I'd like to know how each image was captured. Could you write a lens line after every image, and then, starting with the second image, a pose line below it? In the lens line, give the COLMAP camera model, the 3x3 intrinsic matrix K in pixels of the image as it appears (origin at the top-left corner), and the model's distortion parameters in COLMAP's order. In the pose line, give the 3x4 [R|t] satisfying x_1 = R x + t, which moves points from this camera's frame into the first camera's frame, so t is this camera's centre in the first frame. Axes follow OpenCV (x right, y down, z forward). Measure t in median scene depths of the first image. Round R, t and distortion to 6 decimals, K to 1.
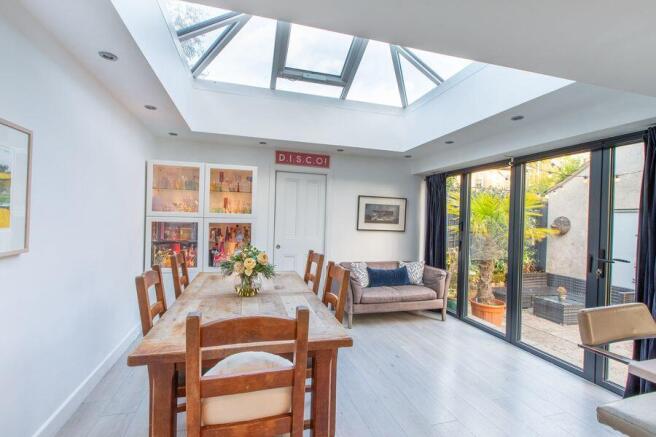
lens RADIAL K [[291.5, 0, 326.9], [0, 291.5, 220.1], [0, 0, 1]] dist [-0.000552, 0.000043]
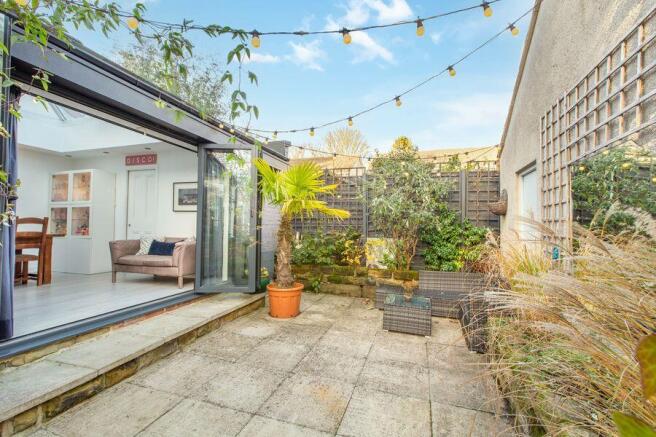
lens RADIAL K [[291.5, 0, 327.8], [0, 291.5, 219.5], [0, 0, 1]] dist [-0.000552, 0.000043]
pose [[0.828566, -0.030183, -0.559077, 1.316973], [0.015824, 0.999409, -0.030504, 0.115487], [0.559668, 0.016428, 0.828554, 0.357110]]
